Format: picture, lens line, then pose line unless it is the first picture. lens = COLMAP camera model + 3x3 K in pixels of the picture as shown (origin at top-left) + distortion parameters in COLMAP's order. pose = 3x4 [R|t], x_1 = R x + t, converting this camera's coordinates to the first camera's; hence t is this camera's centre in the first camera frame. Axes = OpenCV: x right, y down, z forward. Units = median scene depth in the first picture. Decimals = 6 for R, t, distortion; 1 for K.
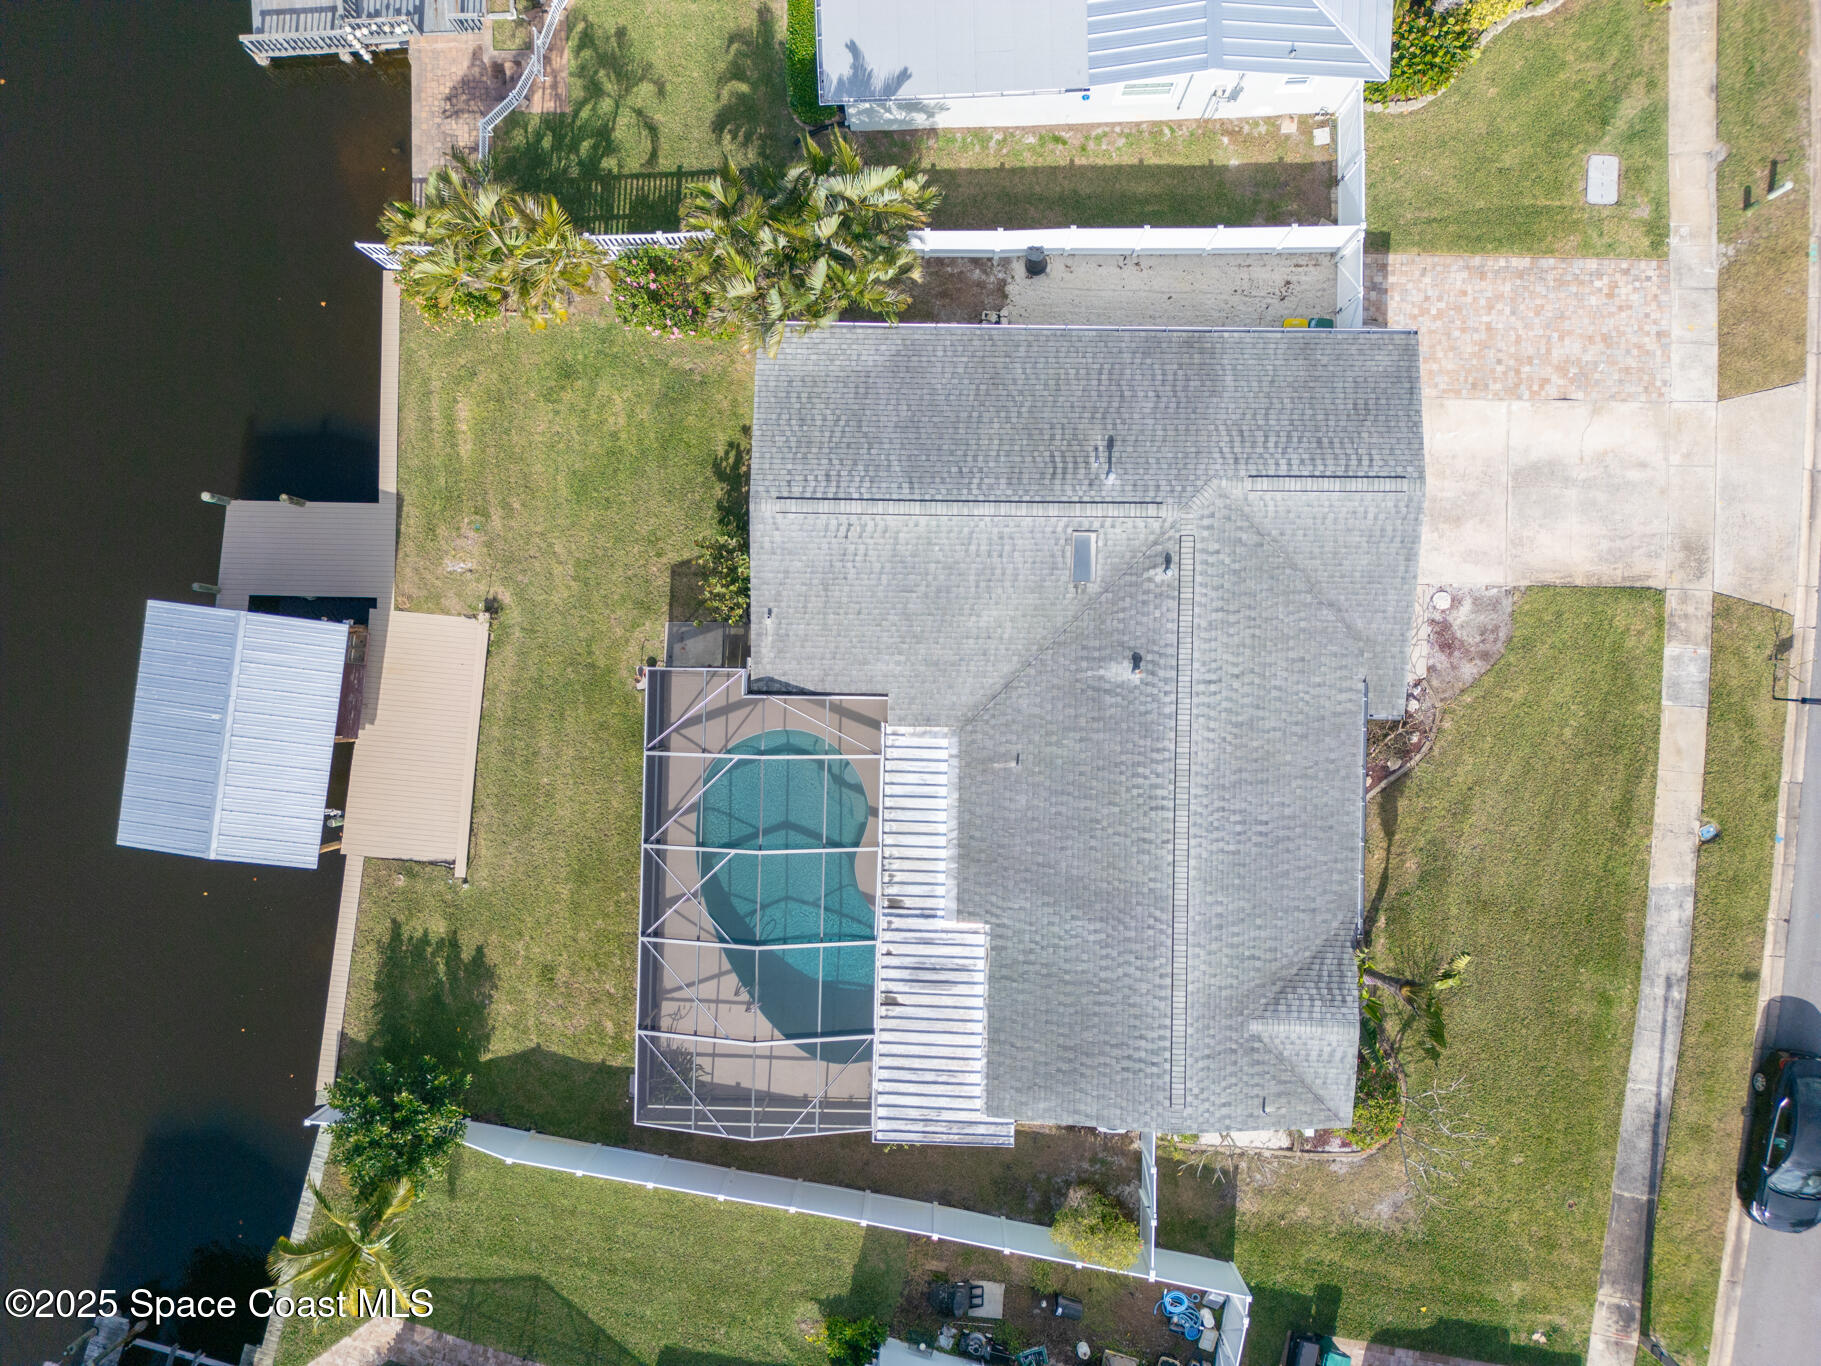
lens RADIAL K [[1316.8, 0, 910.5], [0, 1316.8, 683.0], [0, 0, 1]] dist [0.084082, -0.086074]
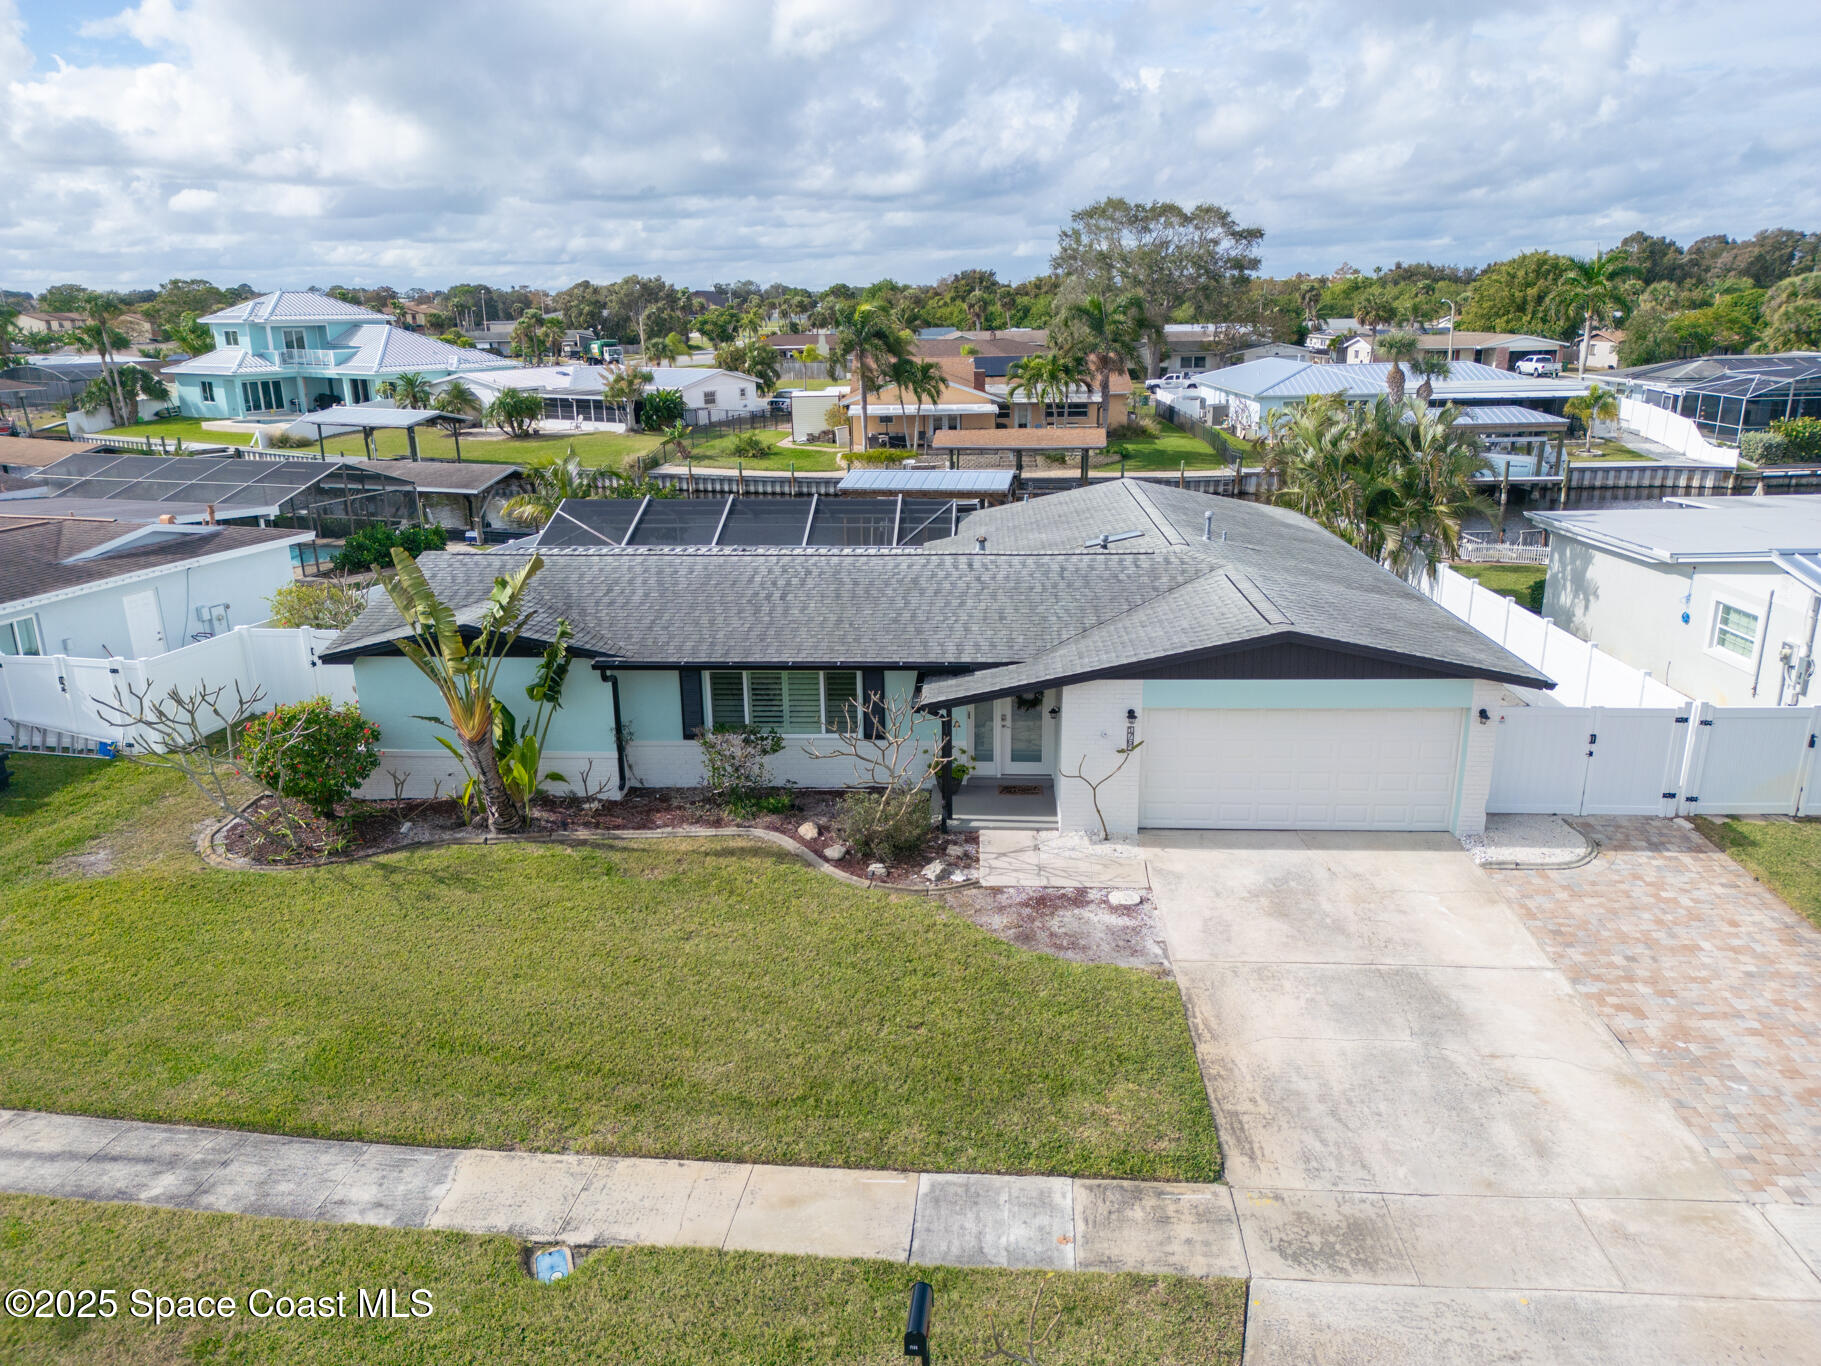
lens RADIAL K [[1262.2, 0, 910.5], [0, 1262.2, 683.0], [0, 0, 1]] dist [0.077915, -0.064312]
pose [[-0.038909, 0.284763, -0.957808, 0.876104], [-0.999136, 0.002919, 0.041456, 0.003597], [0.014601, 0.958593, 0.284404, 0.766883]]
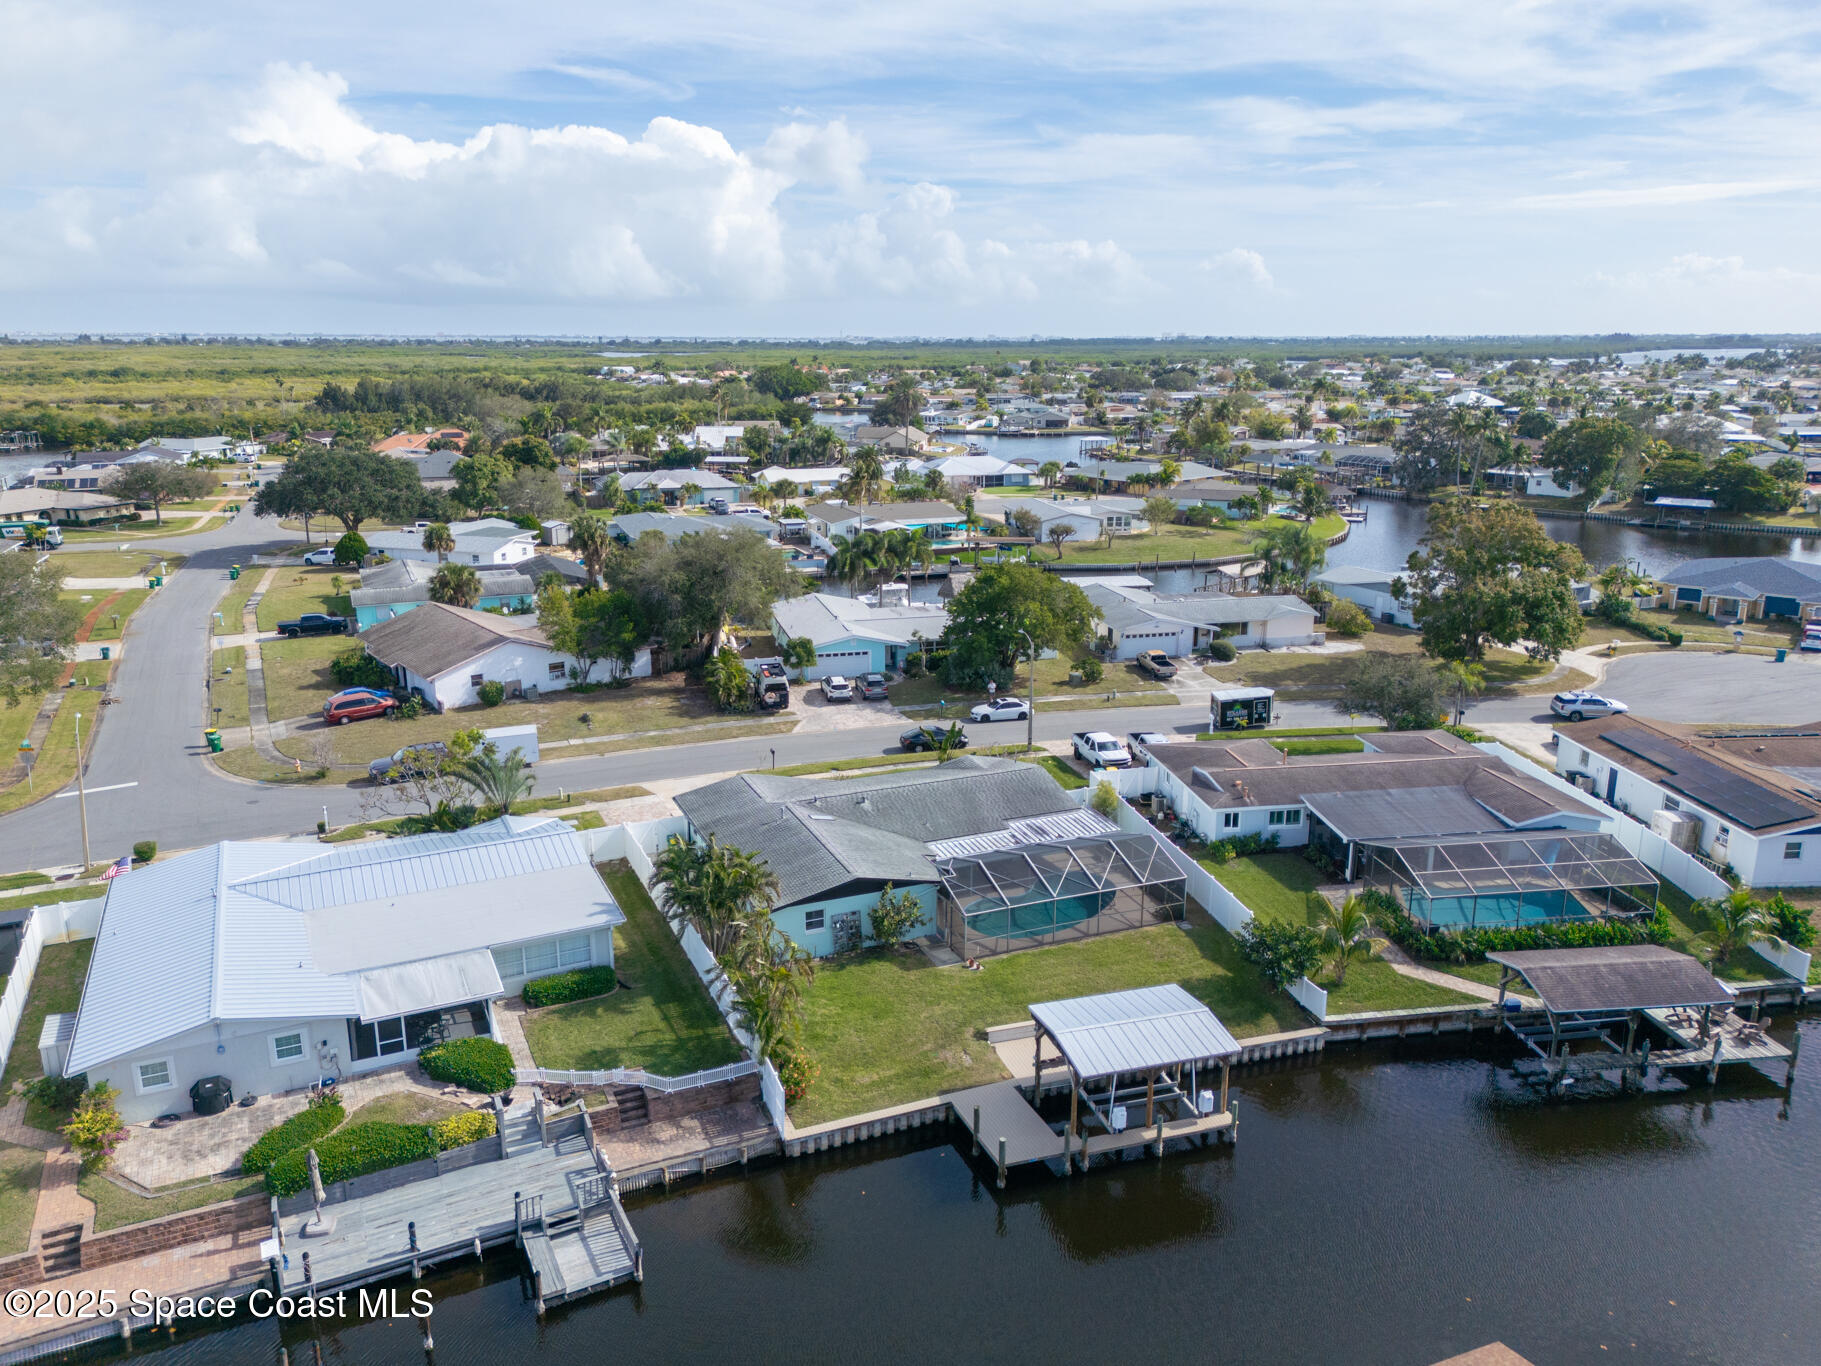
lens RADIAL K [[1316.8, 0, 910.5], [0, 1316.8, 683.0], [0, 0, 1]] dist [0.084082, -0.086074]
pose [[-0.403830, -0.215106, 0.889186, -1.559338], [0.914802, -0.103098, 0.390523, -0.684943], [0.007670, 0.971133, 0.238414, 0.275413]]
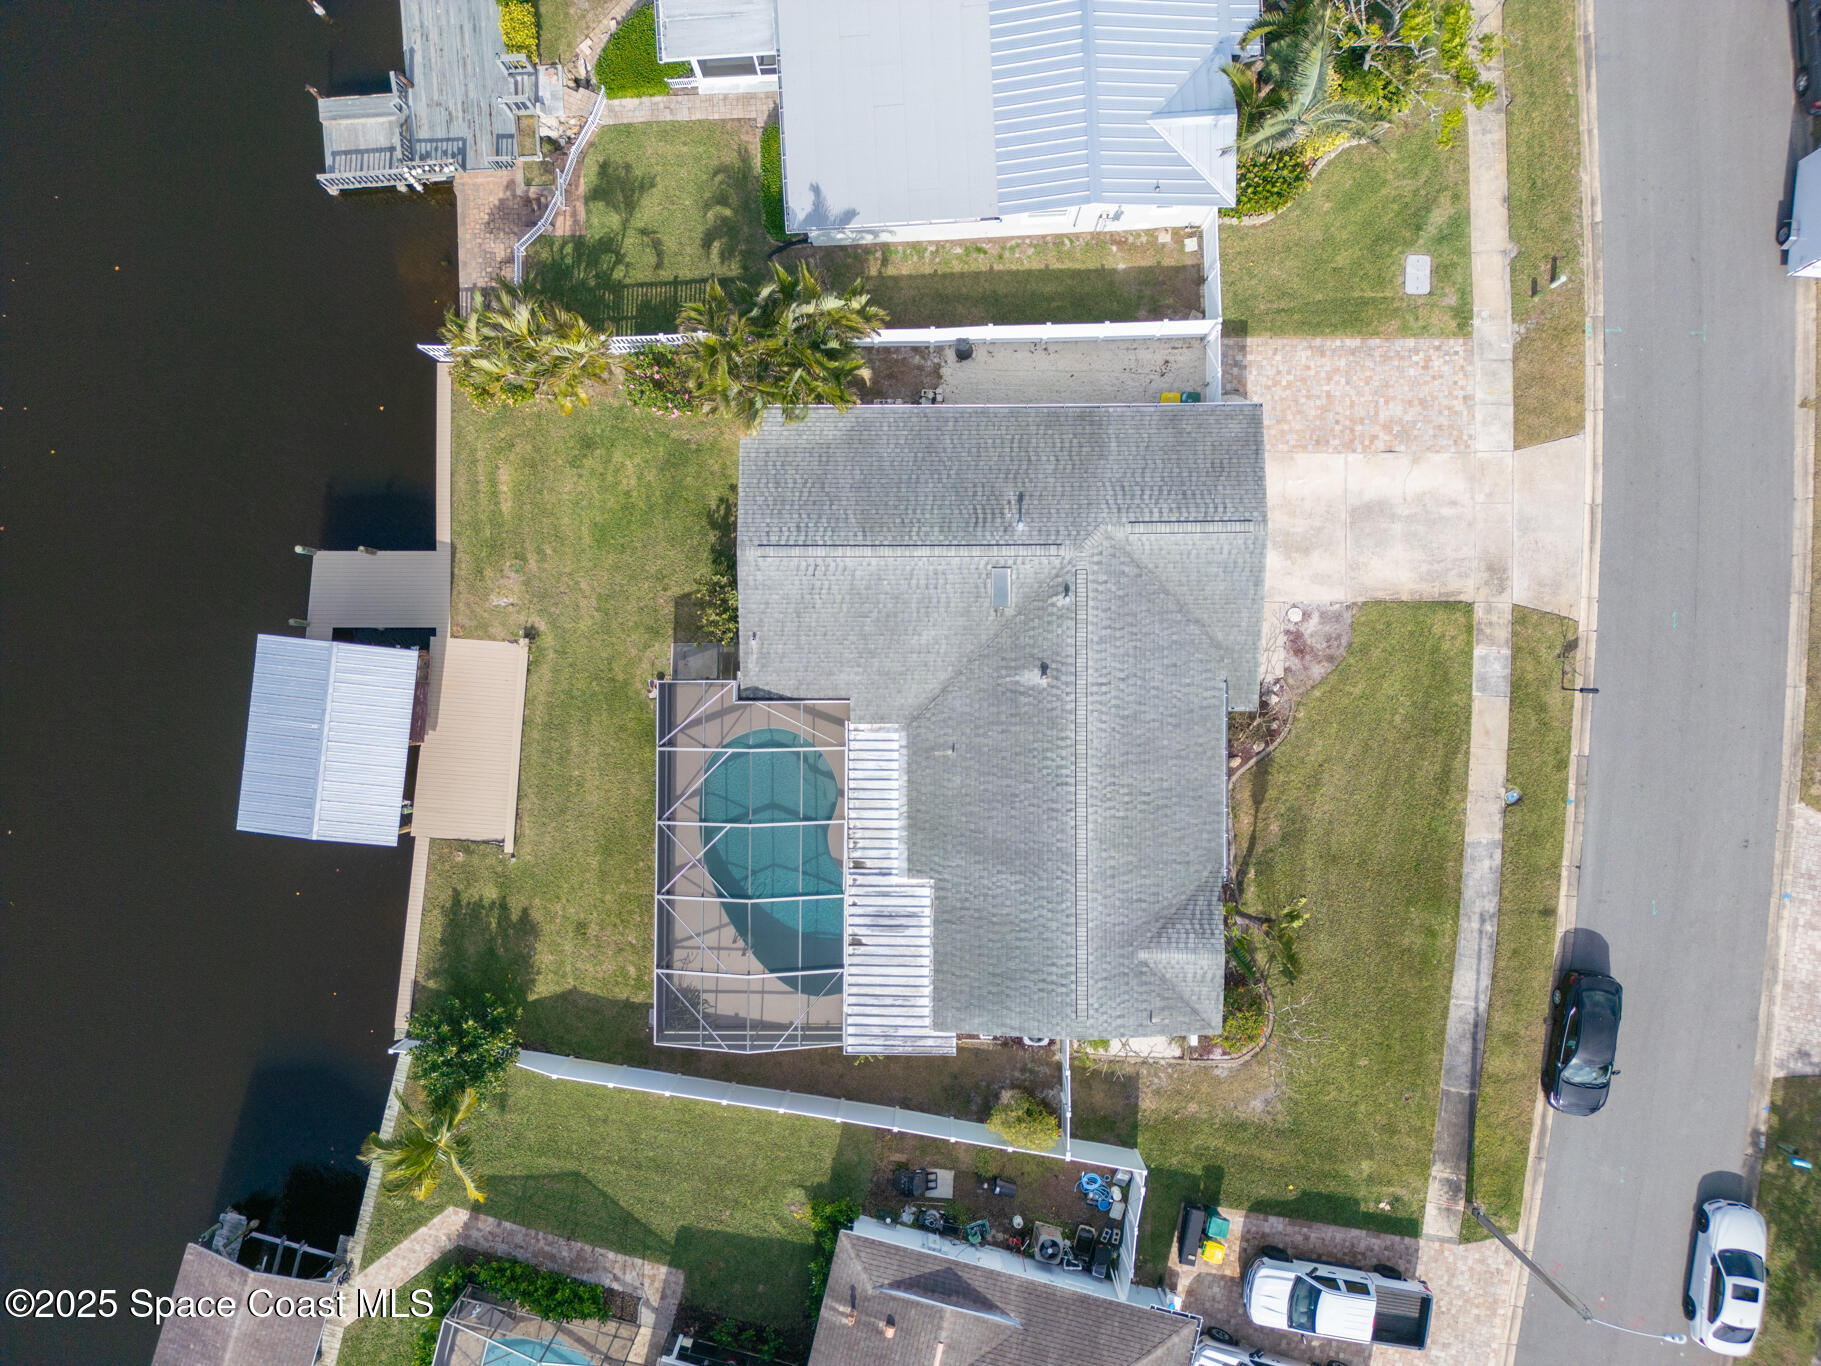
lens RADIAL K [[1316.8, 0, 910.5], [0, 1316.8, 683.0], [0, 0, 1]] dist [0.084082, -0.086074]
pose [[0.999823, -0.018501, 0.003438, 0.034079], [0.018505, 0.999828, -0.001127, -0.003490], [-0.003416, 0.001190, 0.999993, -0.239179]]
